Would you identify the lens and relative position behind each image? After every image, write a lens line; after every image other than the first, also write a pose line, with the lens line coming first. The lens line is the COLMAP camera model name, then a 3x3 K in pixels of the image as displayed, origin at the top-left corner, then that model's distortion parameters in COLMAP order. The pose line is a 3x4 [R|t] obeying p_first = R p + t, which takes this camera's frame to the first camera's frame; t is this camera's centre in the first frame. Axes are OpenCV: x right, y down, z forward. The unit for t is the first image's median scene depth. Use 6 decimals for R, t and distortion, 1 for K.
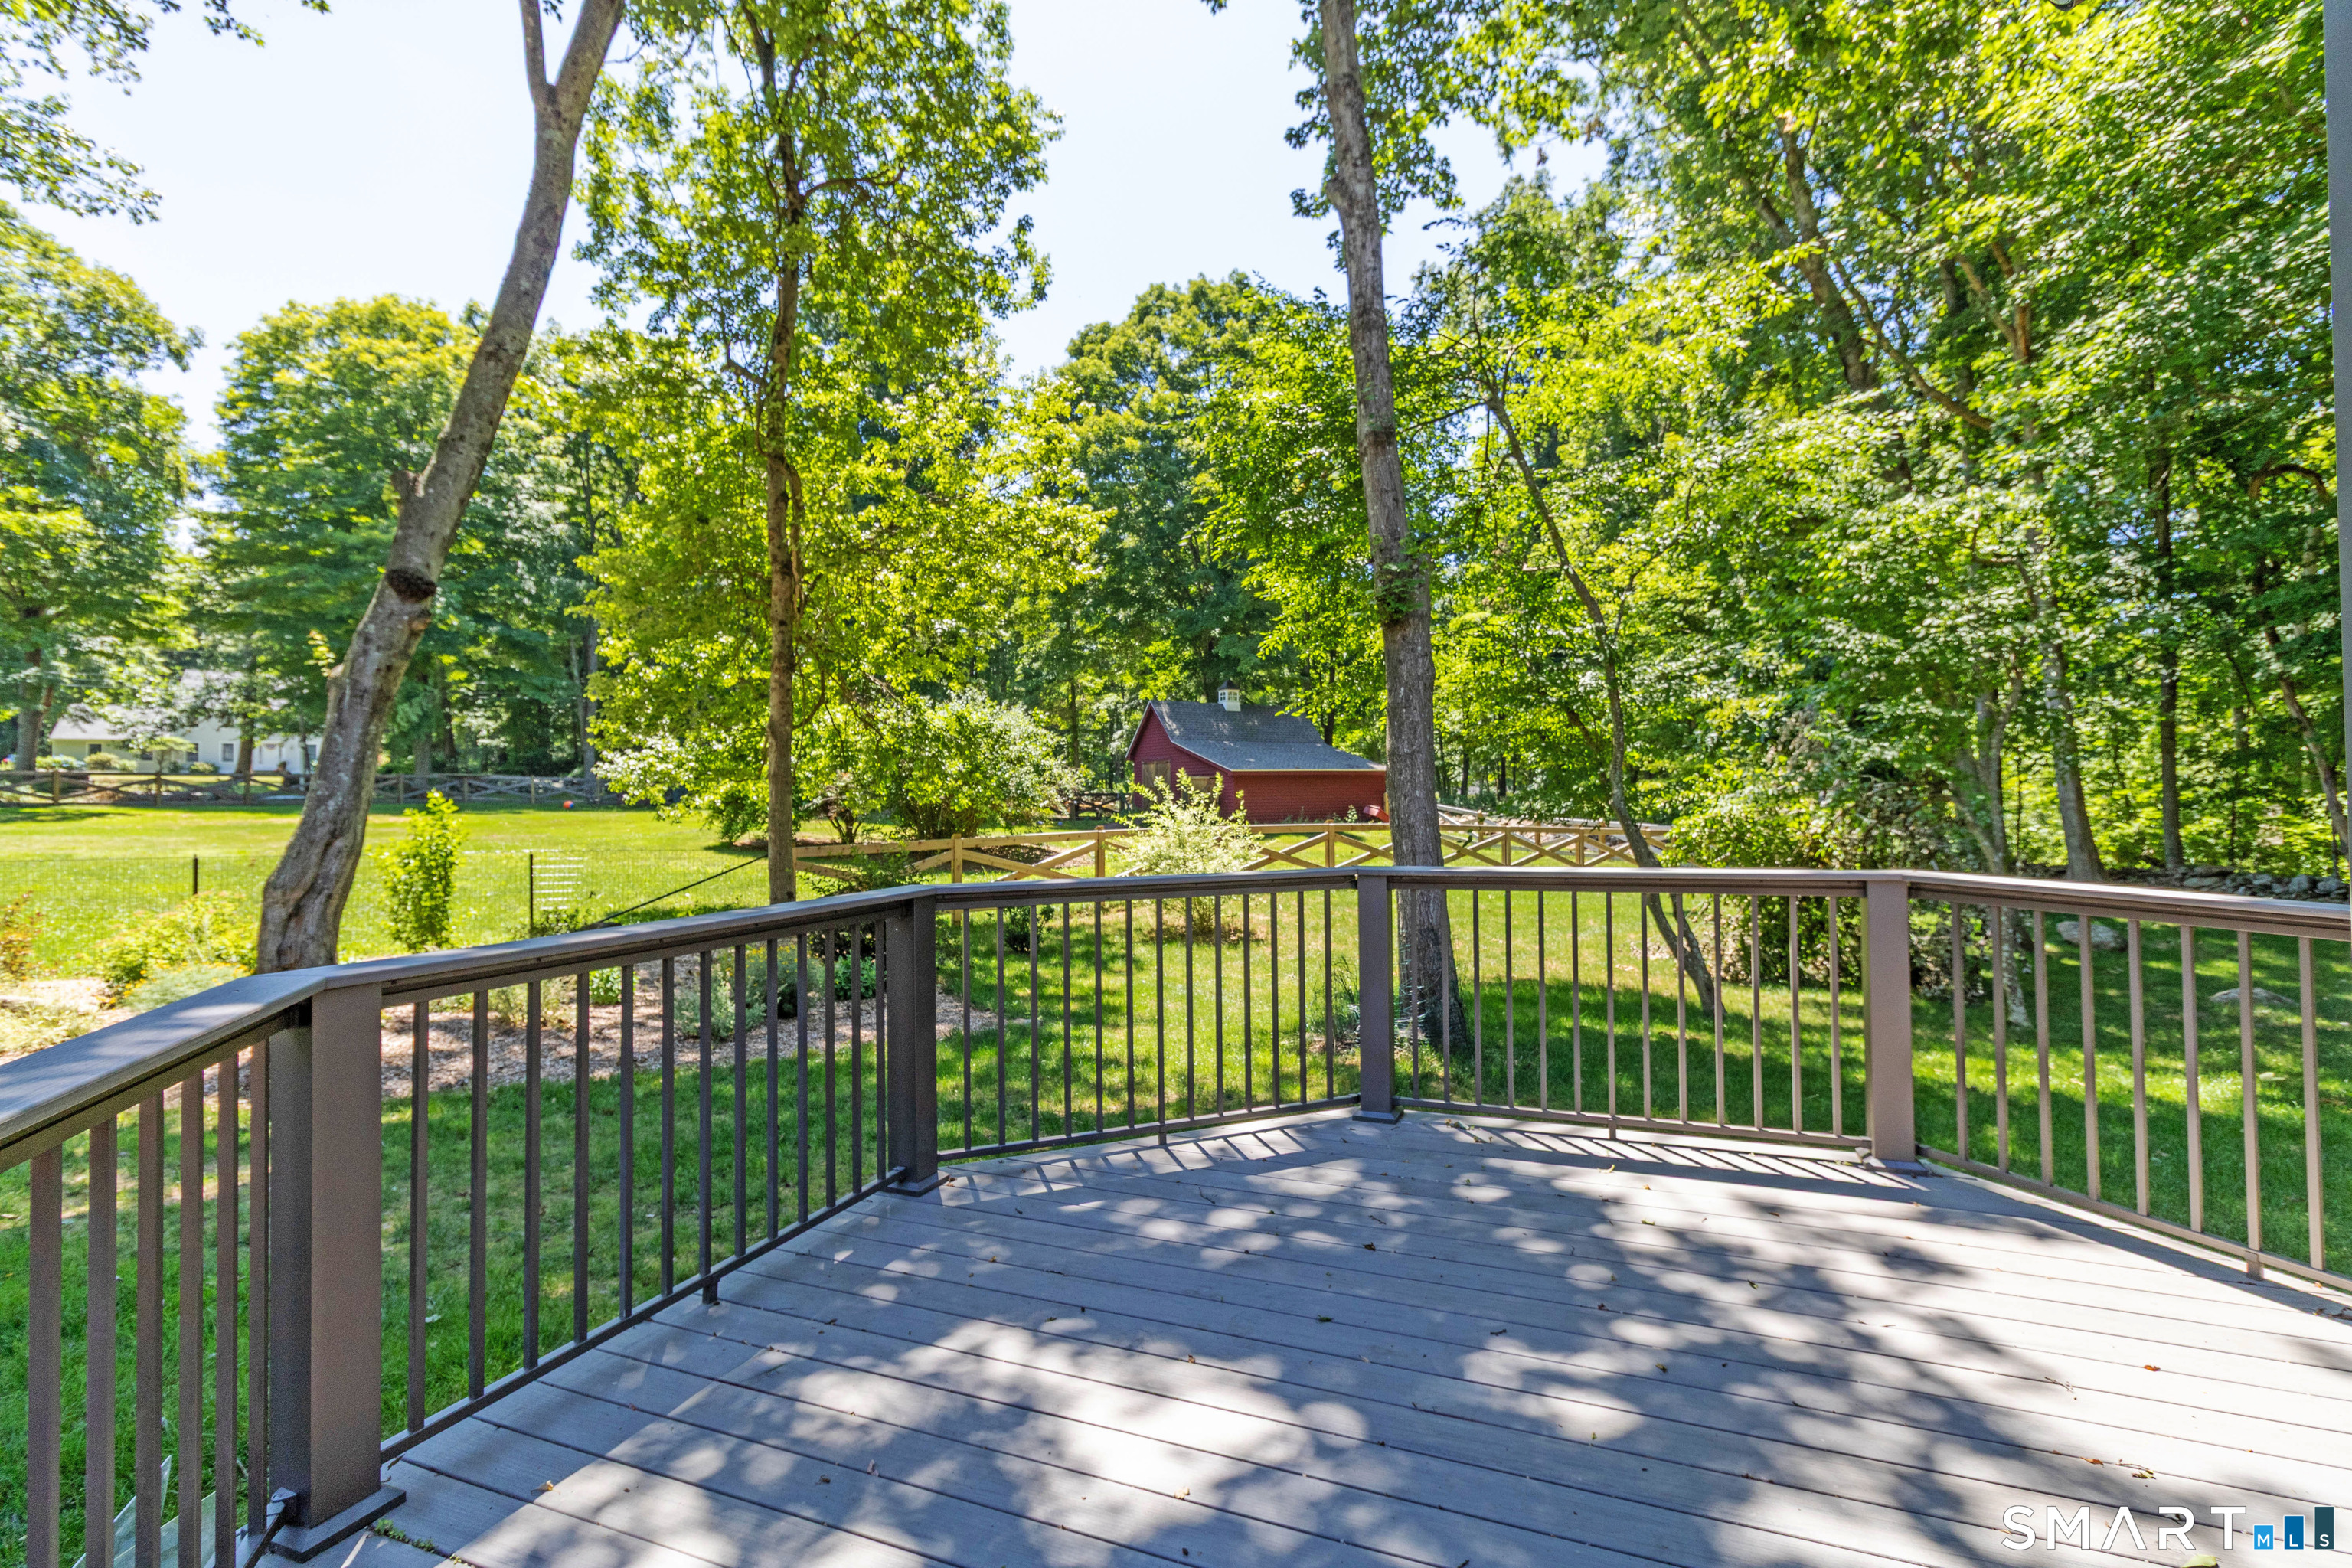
lens RADIAL K [[1074.6, 0, 1185.7], [0, 1074.6, 775.6], [0, 0, 1]] dist [0.002668, 0.001033]
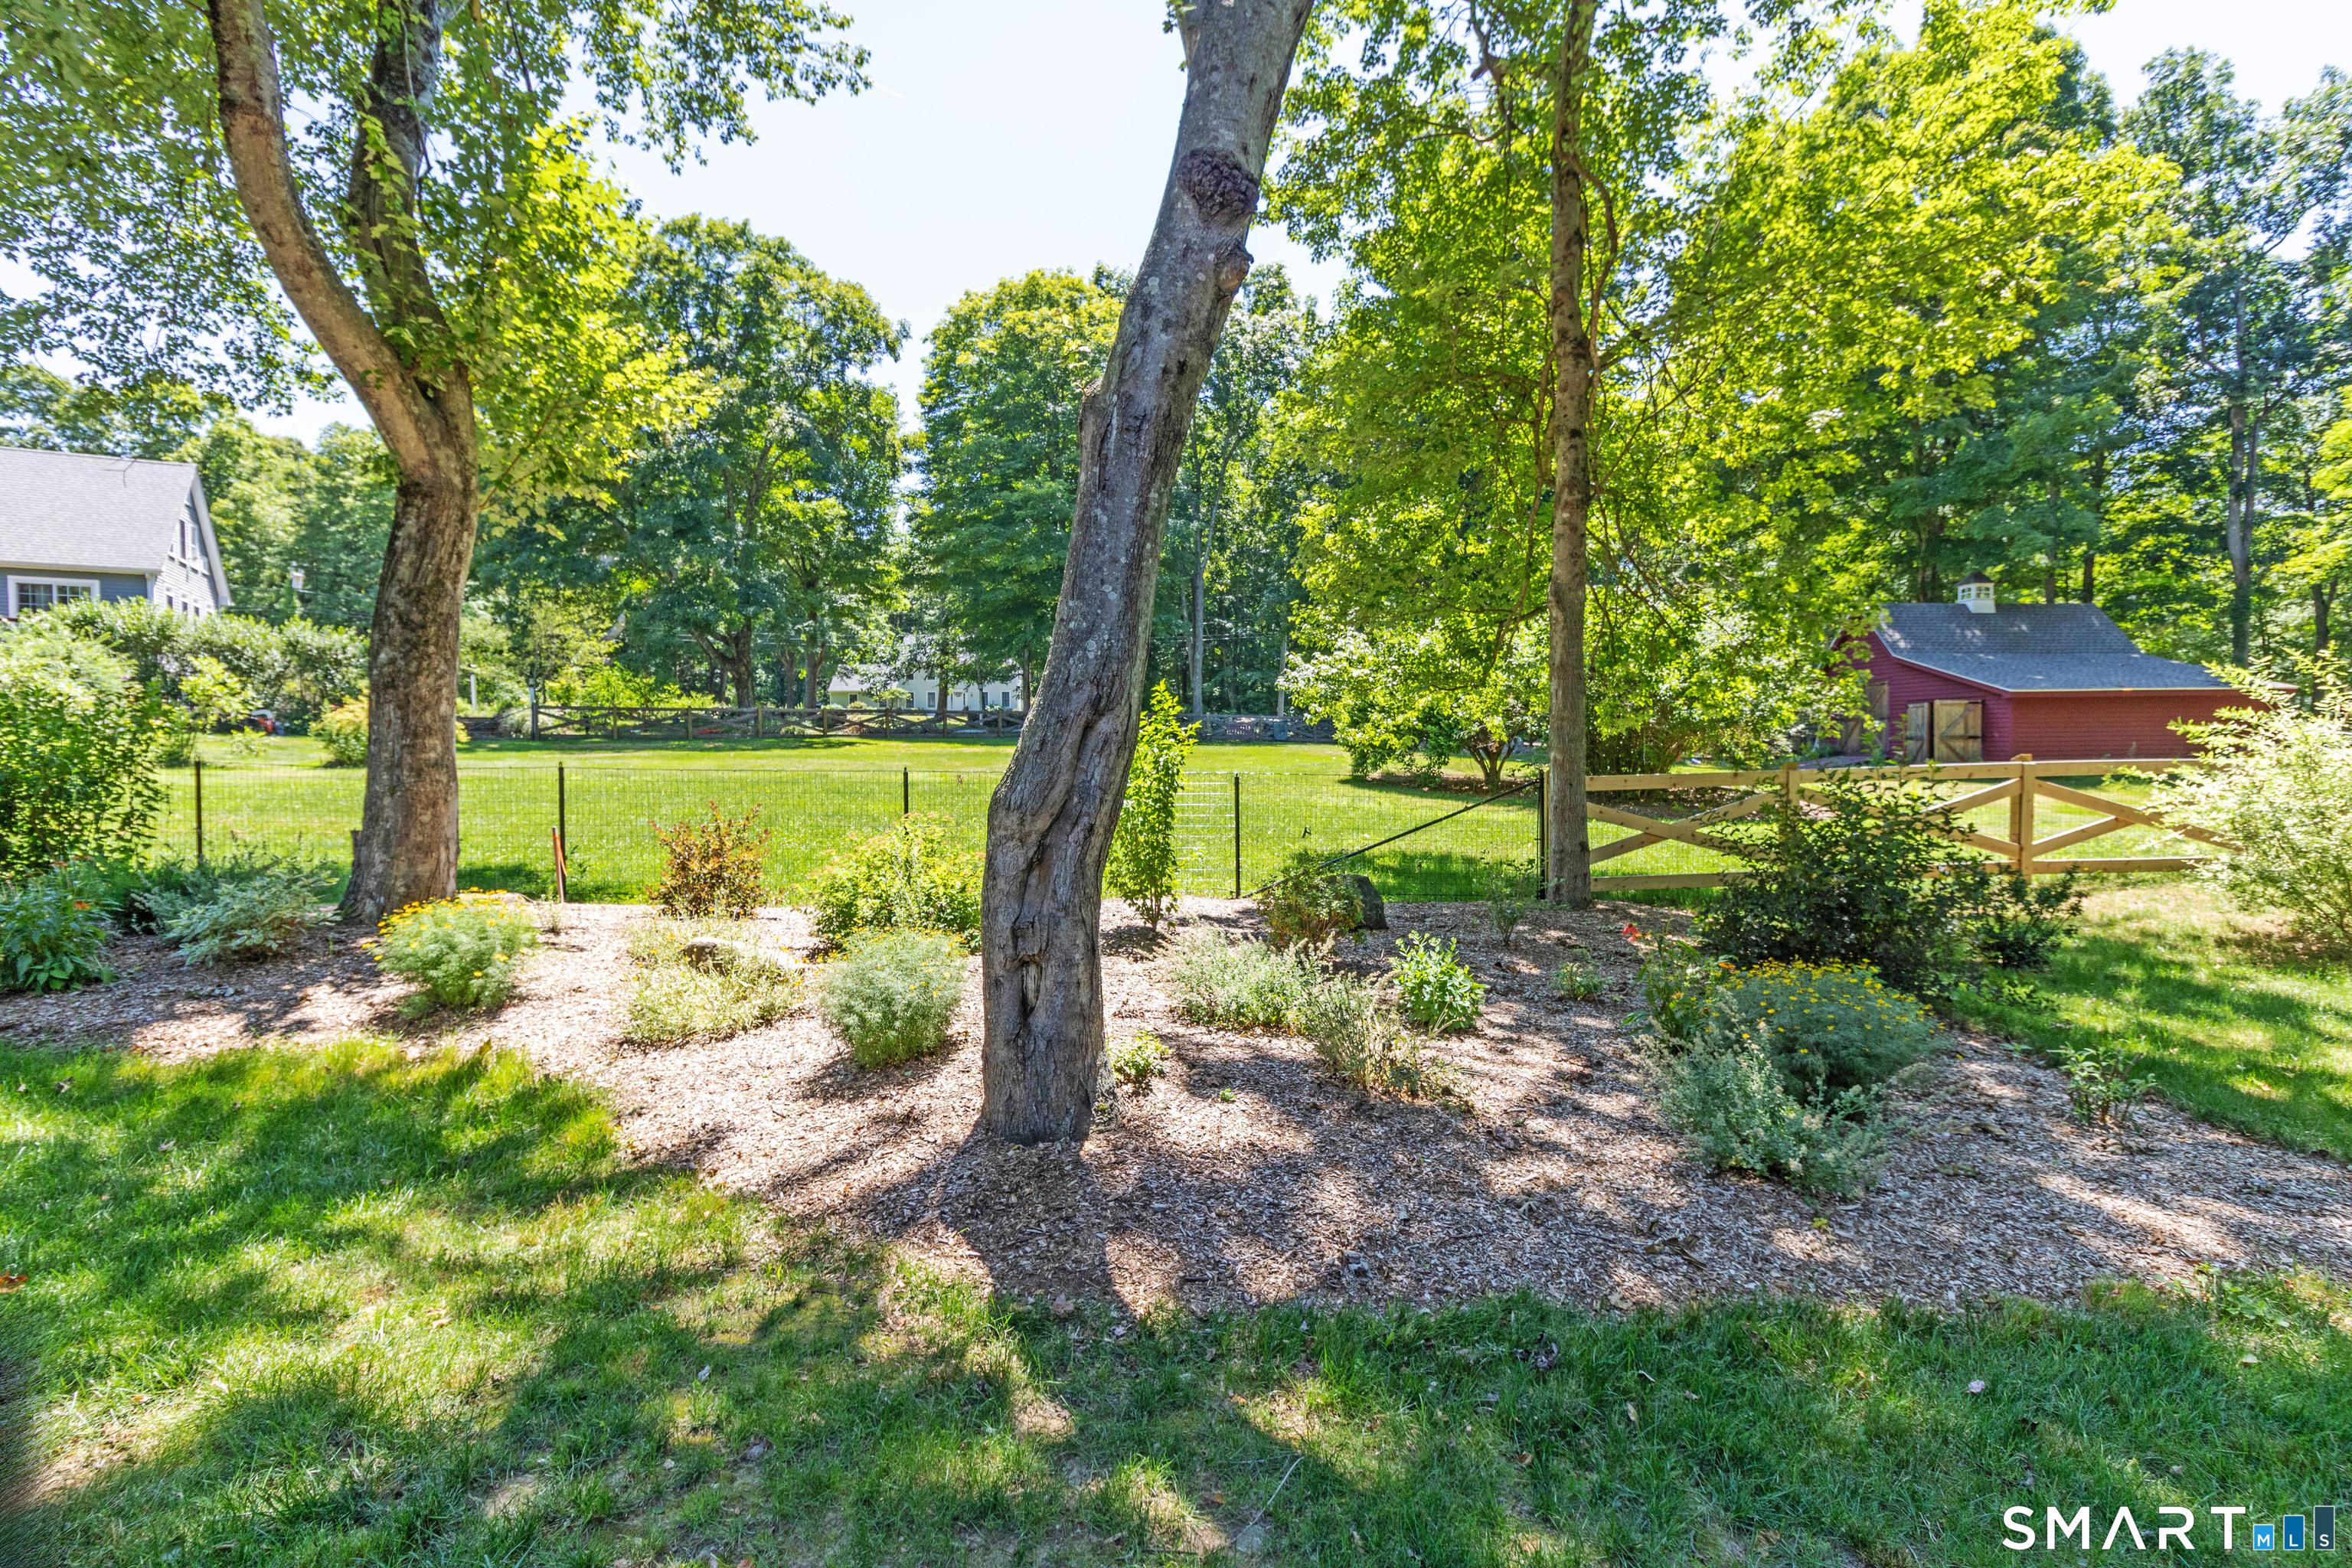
lens RADIAL K [[1095.4, 0, 1187.4], [0, 1095.4, 775.9], [0, 0, 1]] dist [0.001543, 0.000550]
pose [[0.878652, 0.018244, -0.477114, -0.093774], [0.006925, 0.998678, 0.050941, 0.011283], [0.477412, -0.048063, 0.877364, 0.104839]]
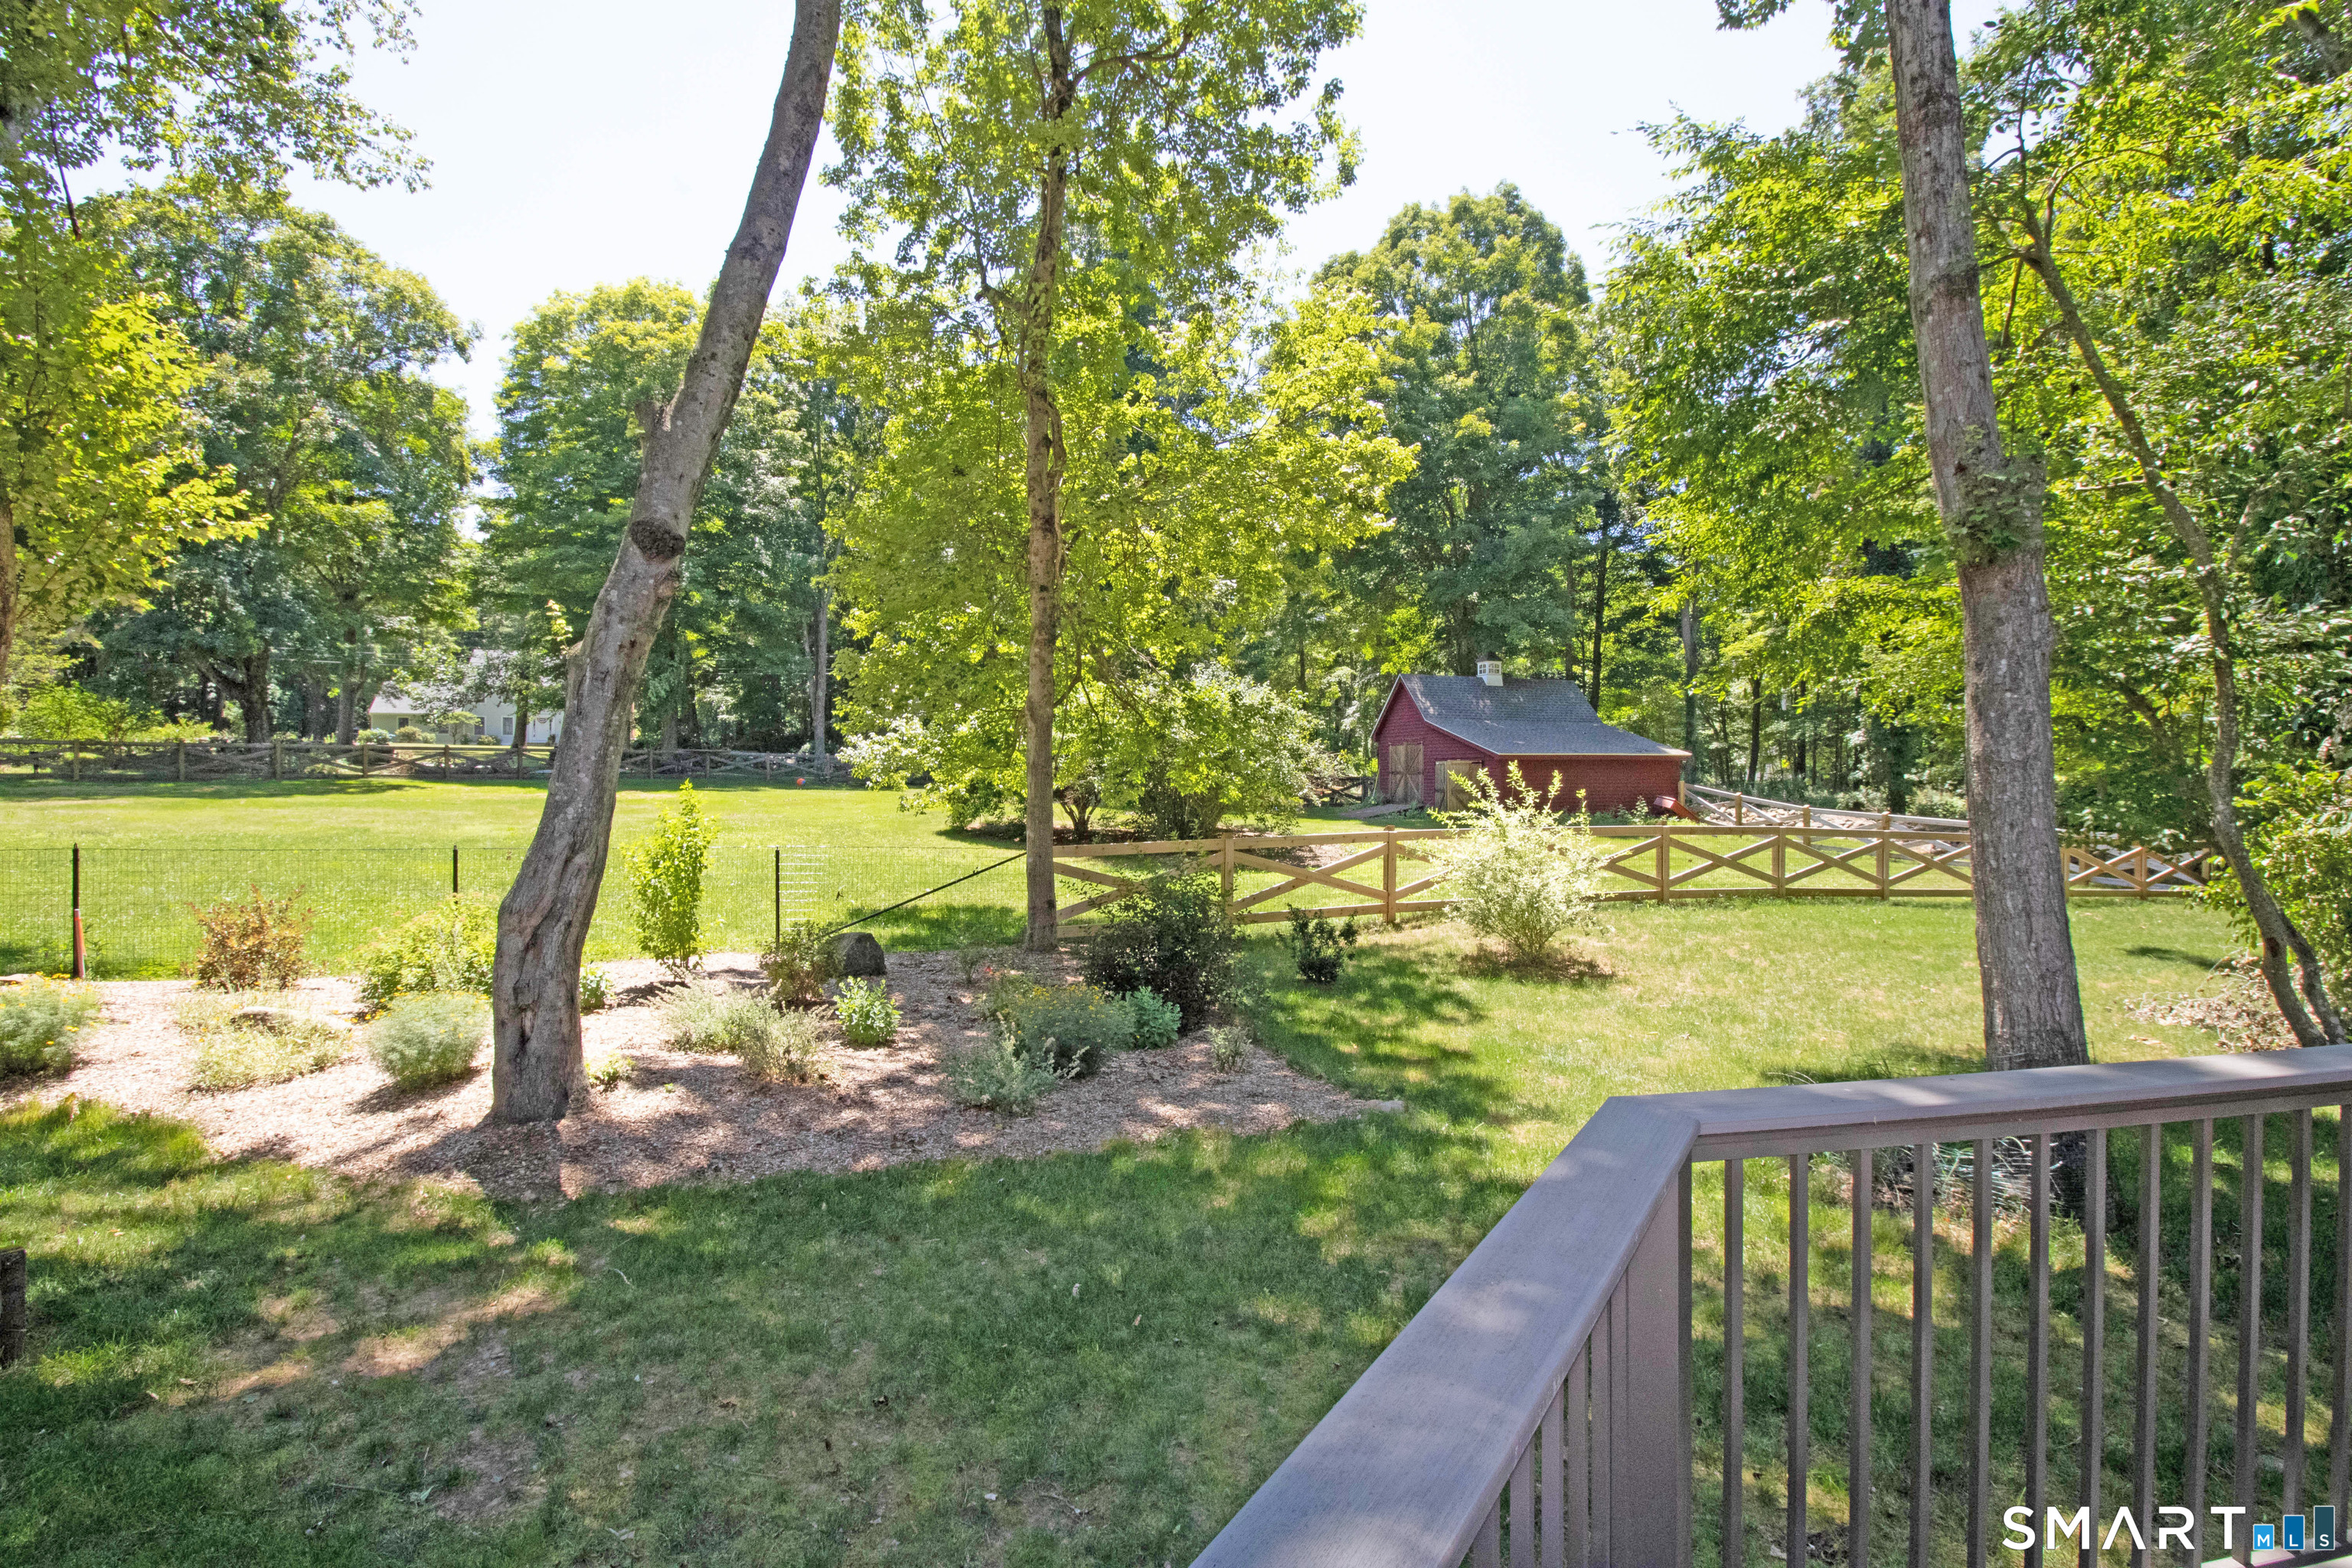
lens RADIAL K [[1140.2, 0, 1189.8], [0, 1140.2, 779.6], [0, 0, 1]] dist [0.000413, -0.007660]
pose [[0.982149, 0.013464, -0.187620, -0.031269], [-0.009173, 0.999677, 0.023719, -0.004159], [0.187878, -0.021575, 0.981955, 0.044145]]
